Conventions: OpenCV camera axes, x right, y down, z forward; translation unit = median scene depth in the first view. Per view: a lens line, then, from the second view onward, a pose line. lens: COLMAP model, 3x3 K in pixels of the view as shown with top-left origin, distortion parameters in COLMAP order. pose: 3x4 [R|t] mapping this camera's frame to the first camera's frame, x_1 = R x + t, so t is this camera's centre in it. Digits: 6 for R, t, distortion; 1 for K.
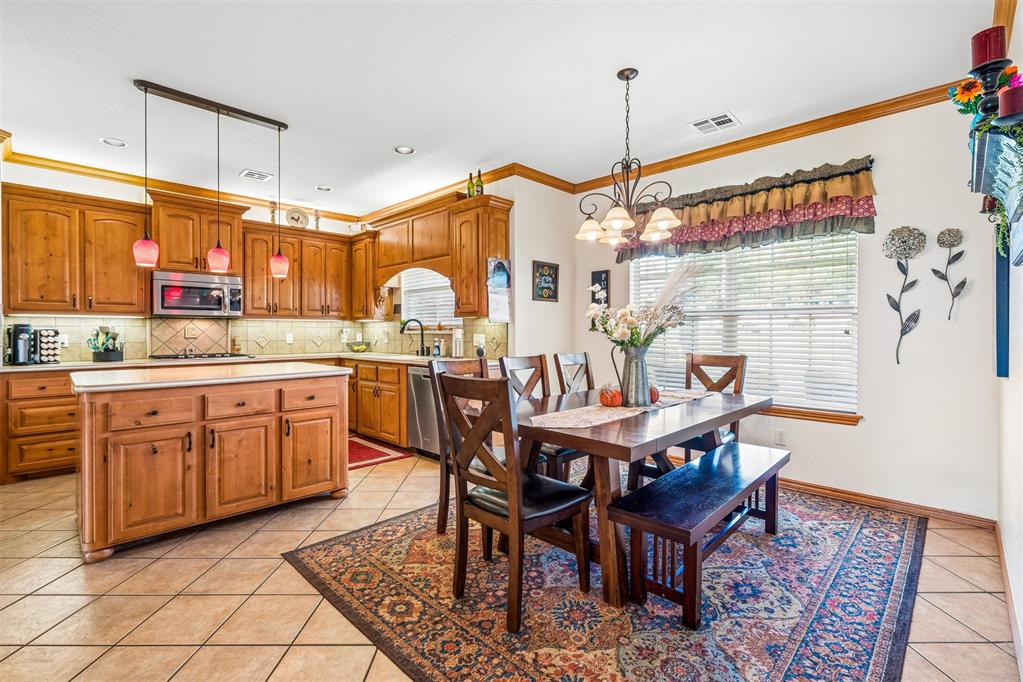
lens RADIAL K [[463.5, 0, 511.4], [0, 463.5, 333.1], [0, 0, 1]] dist [0.001853, -0.000688]
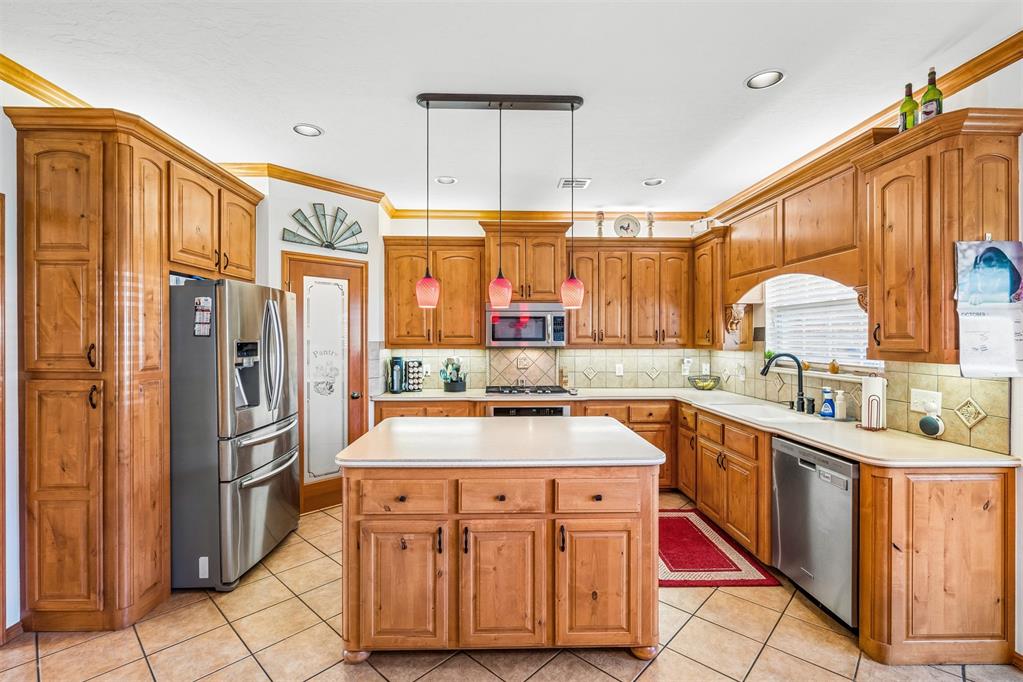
lens RADIAL K [[463.5, 0, 507.4], [0, 463.5, 339.1], [0, 0, 1]] dist [0.001853, -0.000688]
pose [[0.724578, 0.003465, -0.689184, -0.056052], [-0.003141, 0.999994, 0.001725, -0.060669], [0.689185, 0.000915, 0.724584, 0.324636]]
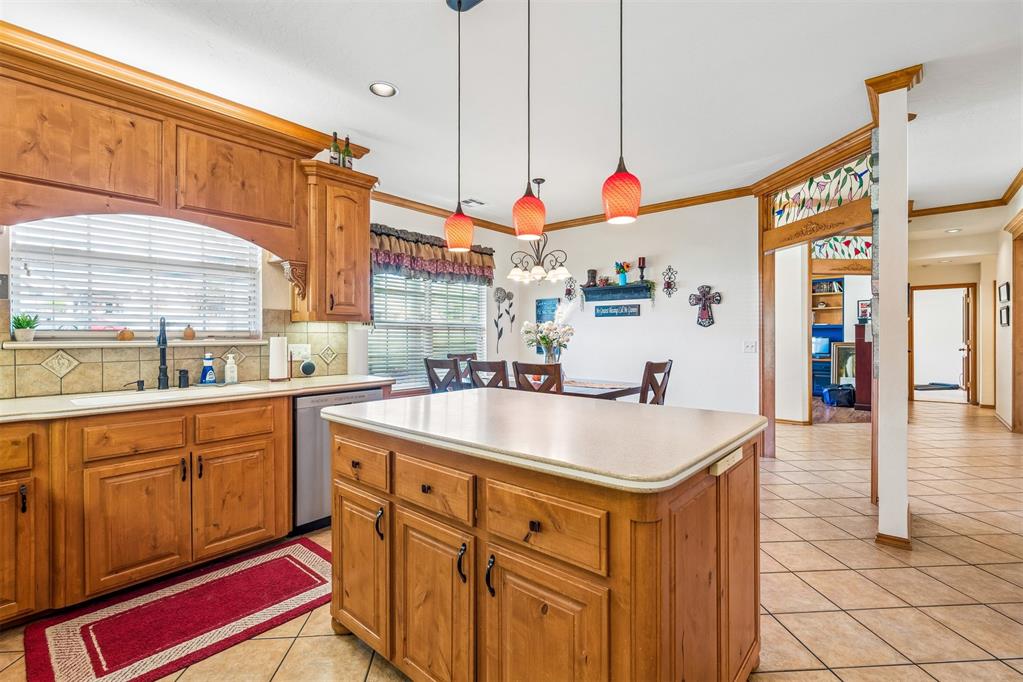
lens RADIAL K [[463.5, 0, 513.4], [0, 463.5, 335.5], [0, 0, 1]] dist [0.001853, -0.000688]
pose [[-0.071920, 0.000537, 0.997410, -0.902167], [0.008006, 0.999968, 0.000039, -0.009258], [-0.997378, 0.007988, -0.071922, 0.795397]]
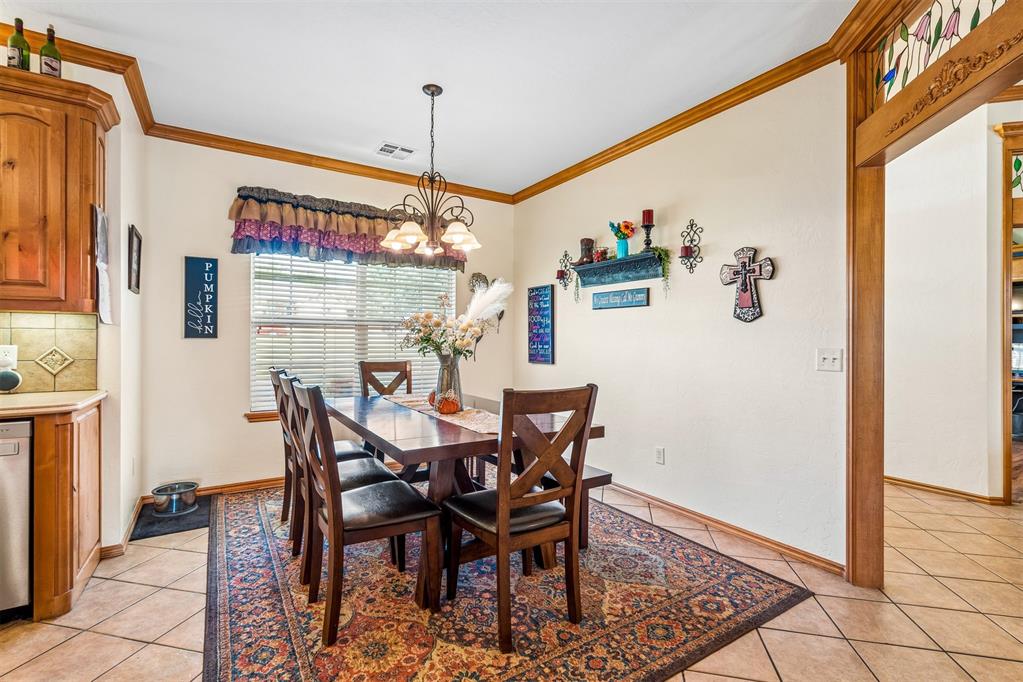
lens RADIAL K [[463.5, 0, 509.0], [0, 463.5, 338.5], [0, 0, 1]] dist [0.001853, -0.000688]
pose [[0.229471, 0.003451, 0.973309, -0.465702], [0.001474, 0.999991, -0.003893, -0.001877], [-0.973314, 0.002328, 0.229464, 0.393584]]
